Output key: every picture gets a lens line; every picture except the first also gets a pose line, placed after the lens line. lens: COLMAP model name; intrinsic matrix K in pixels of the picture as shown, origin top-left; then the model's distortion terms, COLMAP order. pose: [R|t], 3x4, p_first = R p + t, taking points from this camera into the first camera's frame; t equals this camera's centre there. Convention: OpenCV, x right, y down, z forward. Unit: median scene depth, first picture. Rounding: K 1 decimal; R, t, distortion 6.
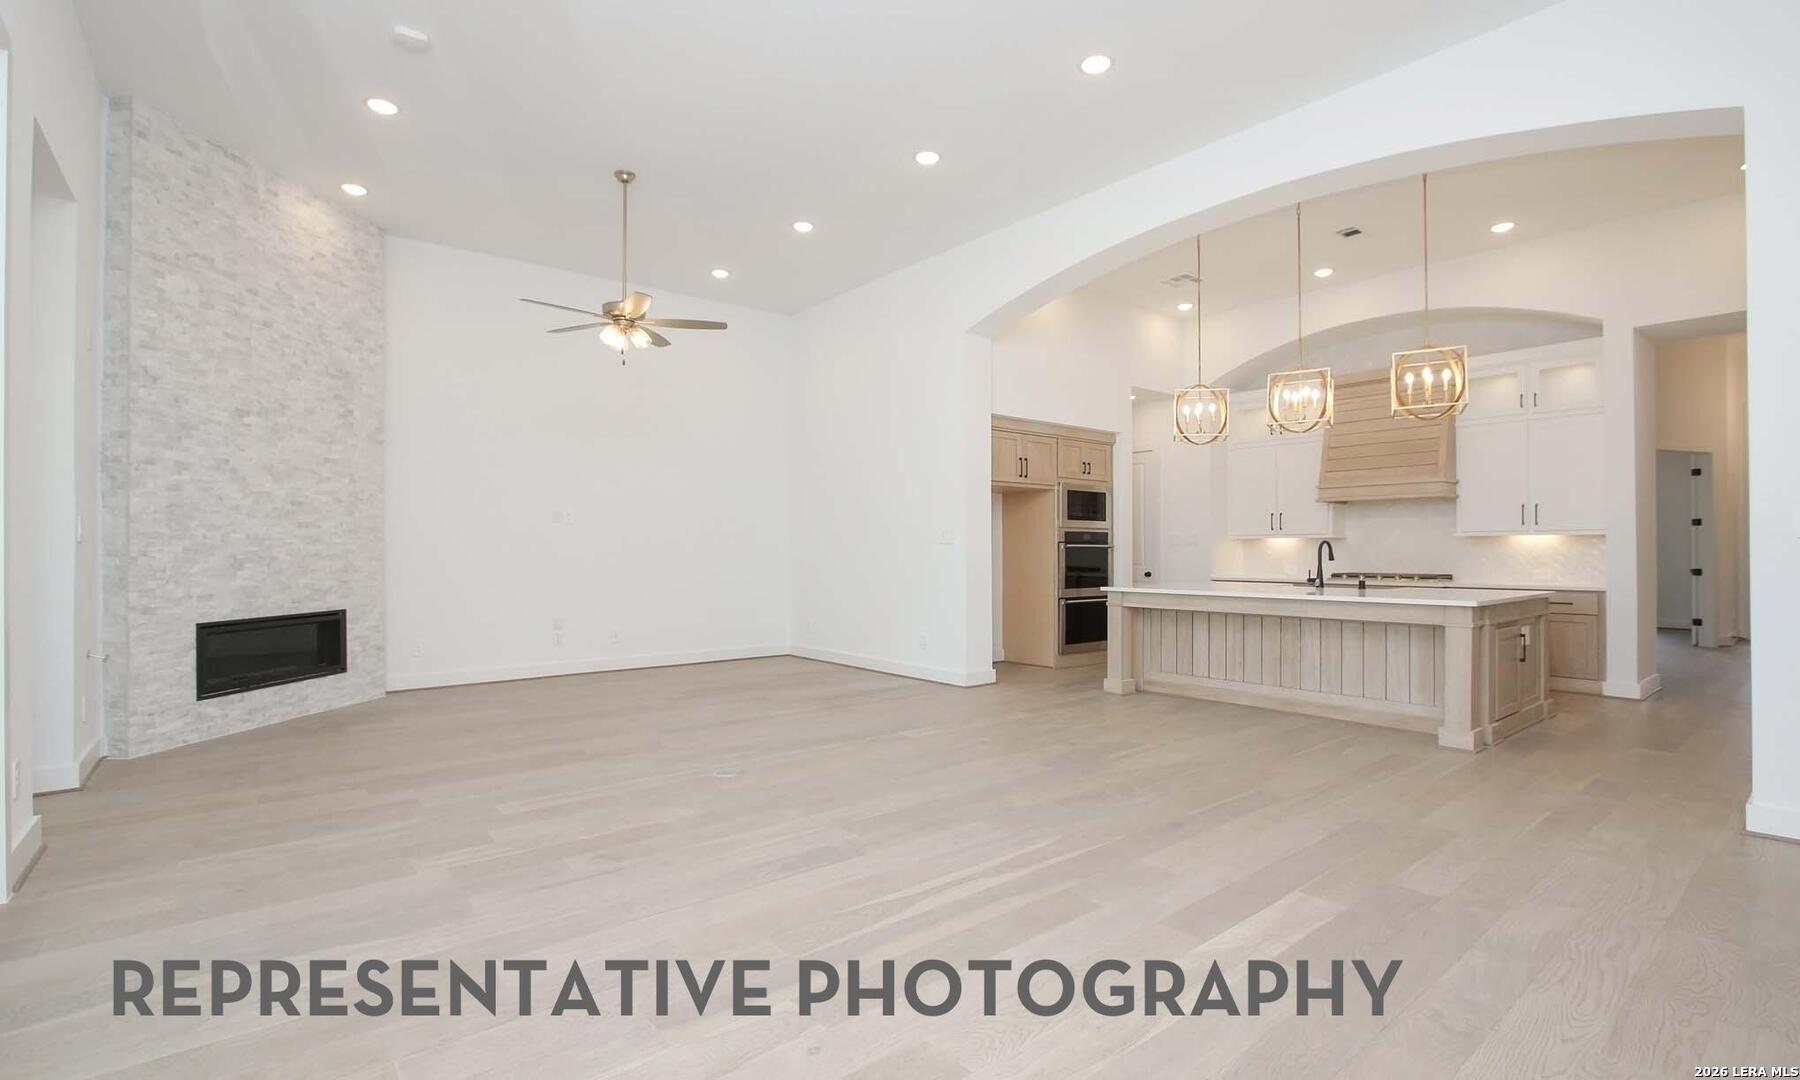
lens RADIAL K [[819.0, 0, 900.0], [0, 819.0, 540.0], [0, 0, 1]] dist [-0.028143, 0.006005]
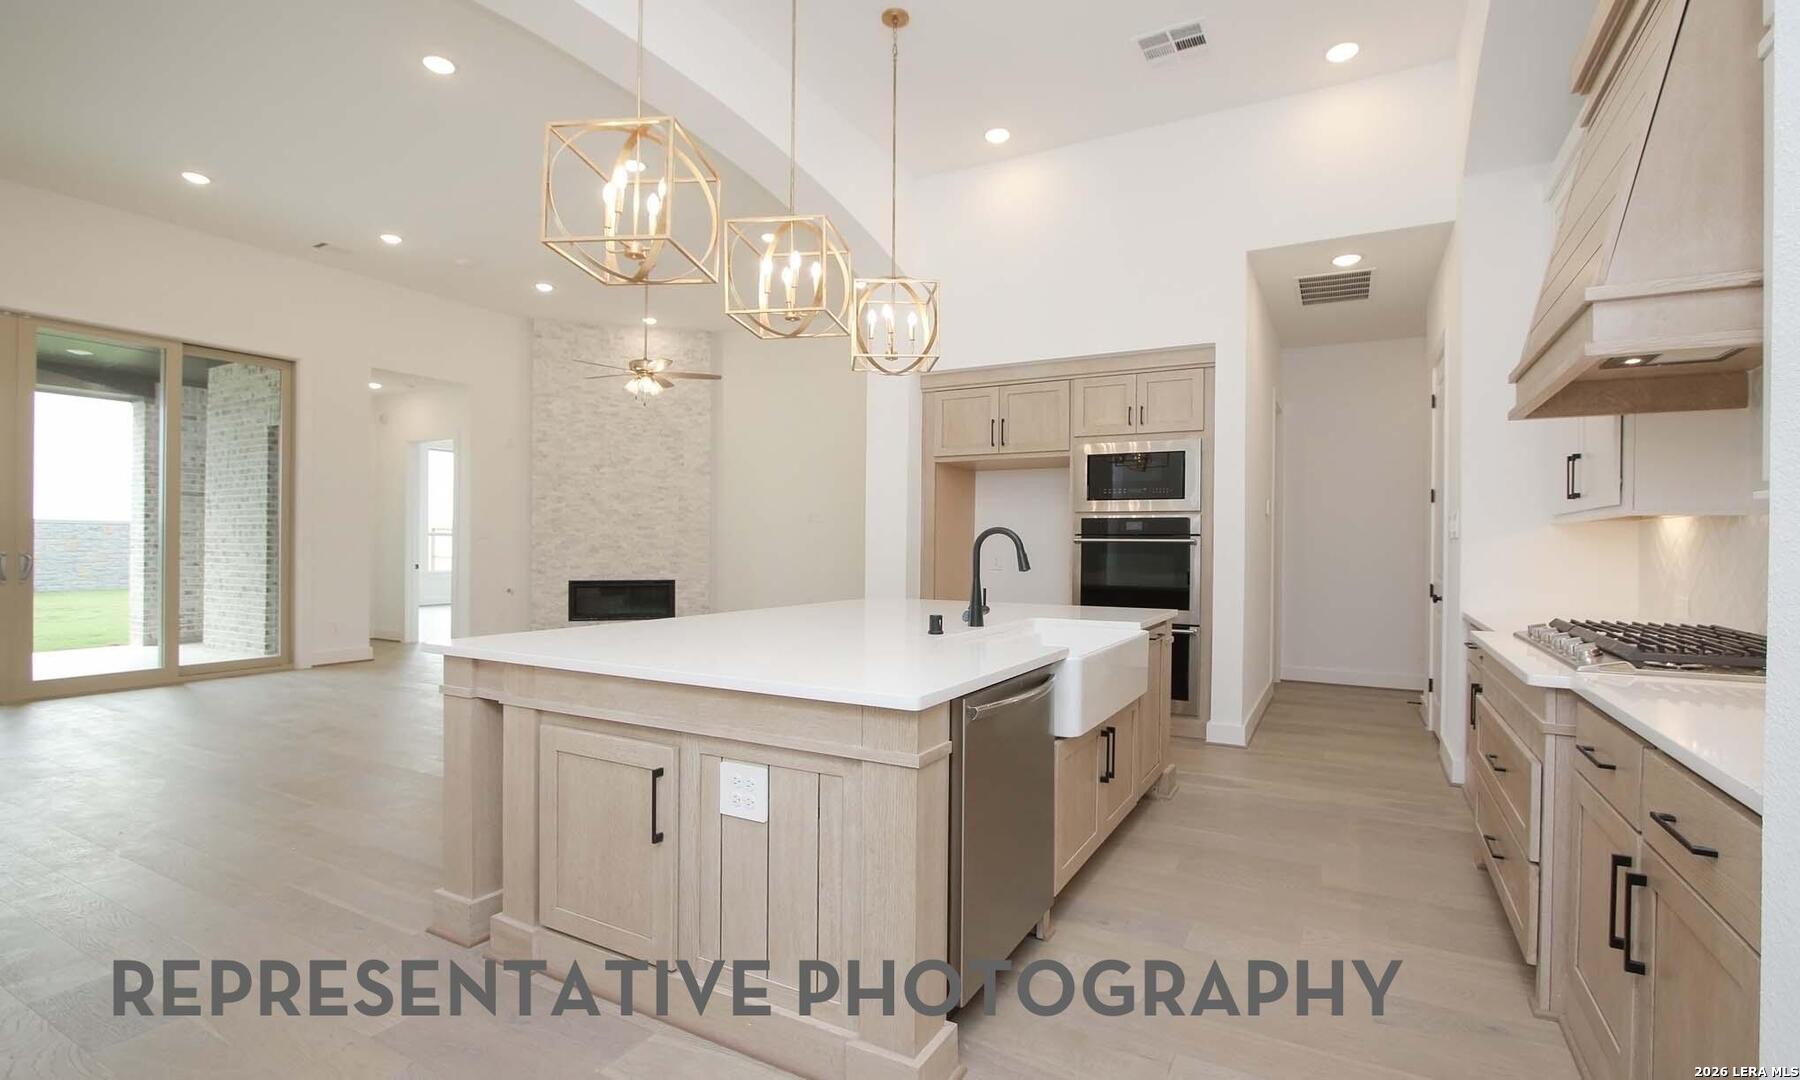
lens RADIAL K [[819.0, 0, 900.0], [0, 819.0, 540.0], [0, 0, 1]] dist [-0.028143, 0.006005]
pose [[0.381000, -0.001473, -0.924574, 1.093680], [0.003115, 0.999995, -0.000310, 0.009500], [0.924570, -0.002762, 0.381003, 0.892569]]
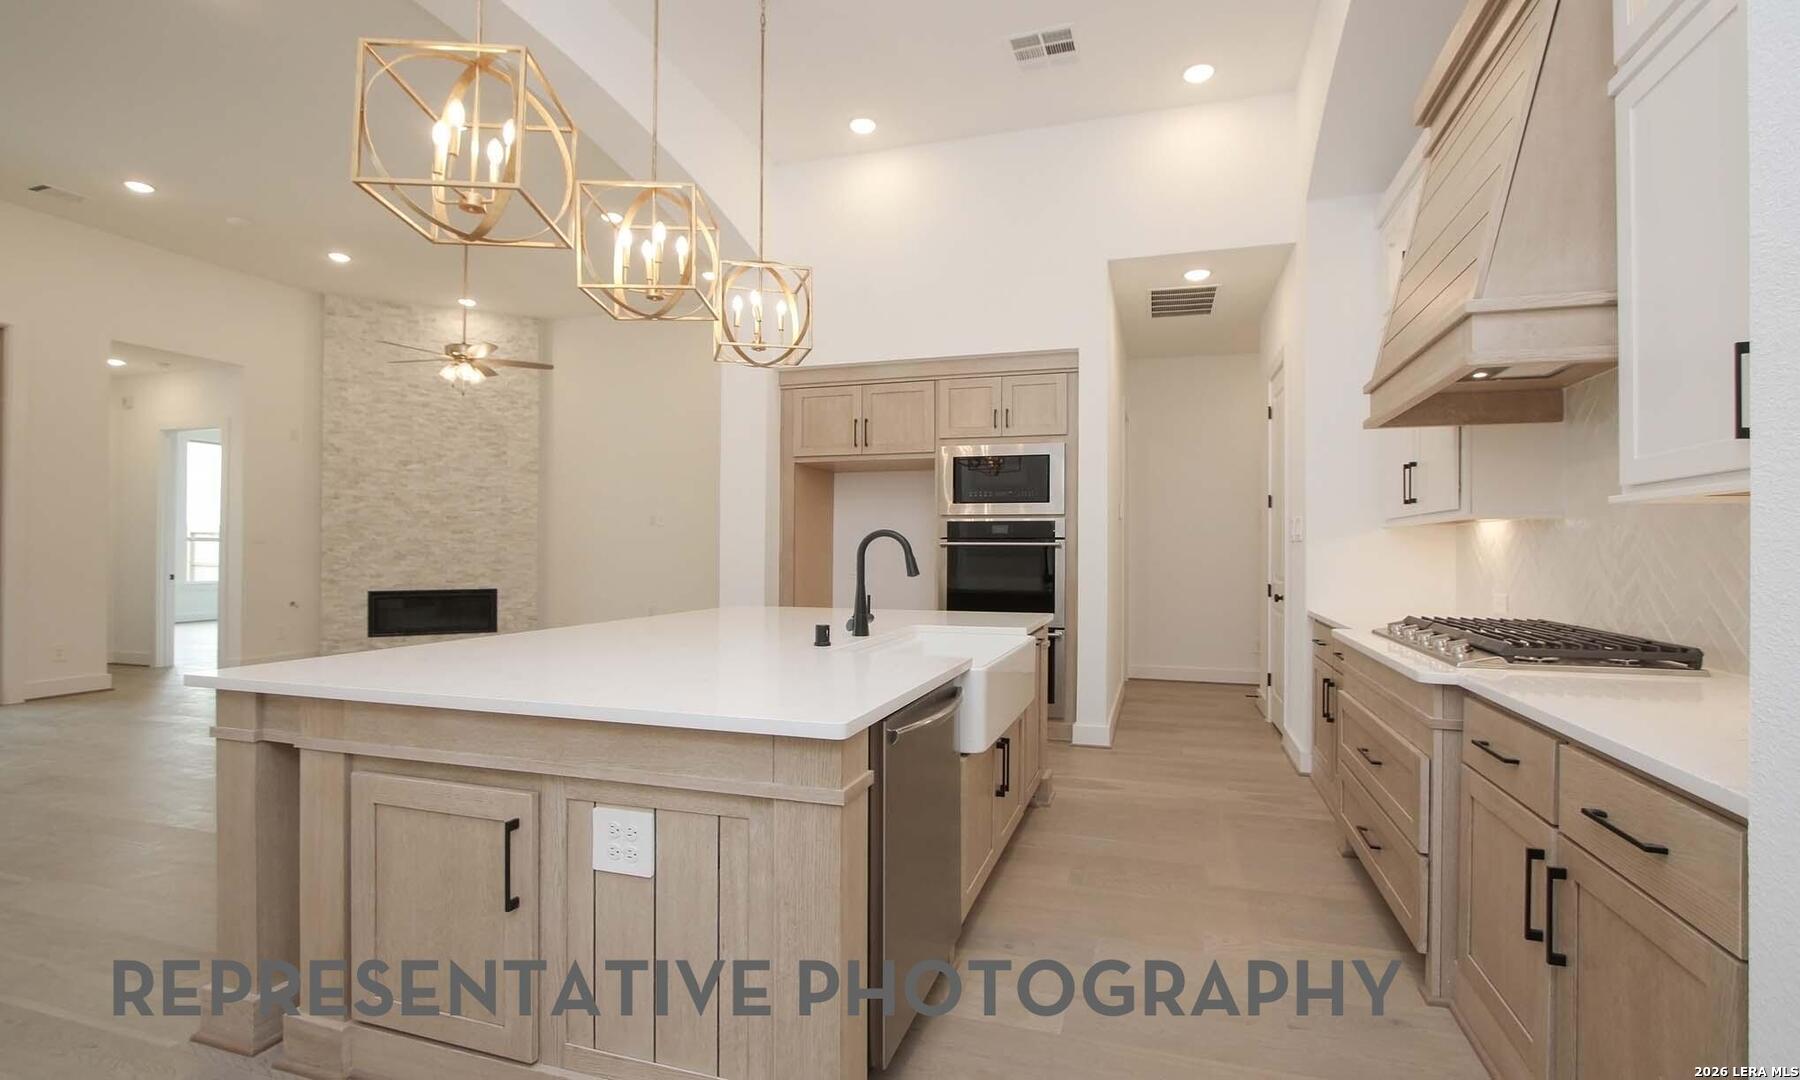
lens RADIAL K [[819.0, 0, 900.0], [0, 819.0, 540.0], [0, 0, 1]] dist [-0.028143, 0.006005]
pose [[0.557238, -0.007255, -0.830321, 1.042614], [0.005753, 0.999972, -0.004877, 0.009980], [0.830333, -0.002060, 0.557264, 0.882764]]
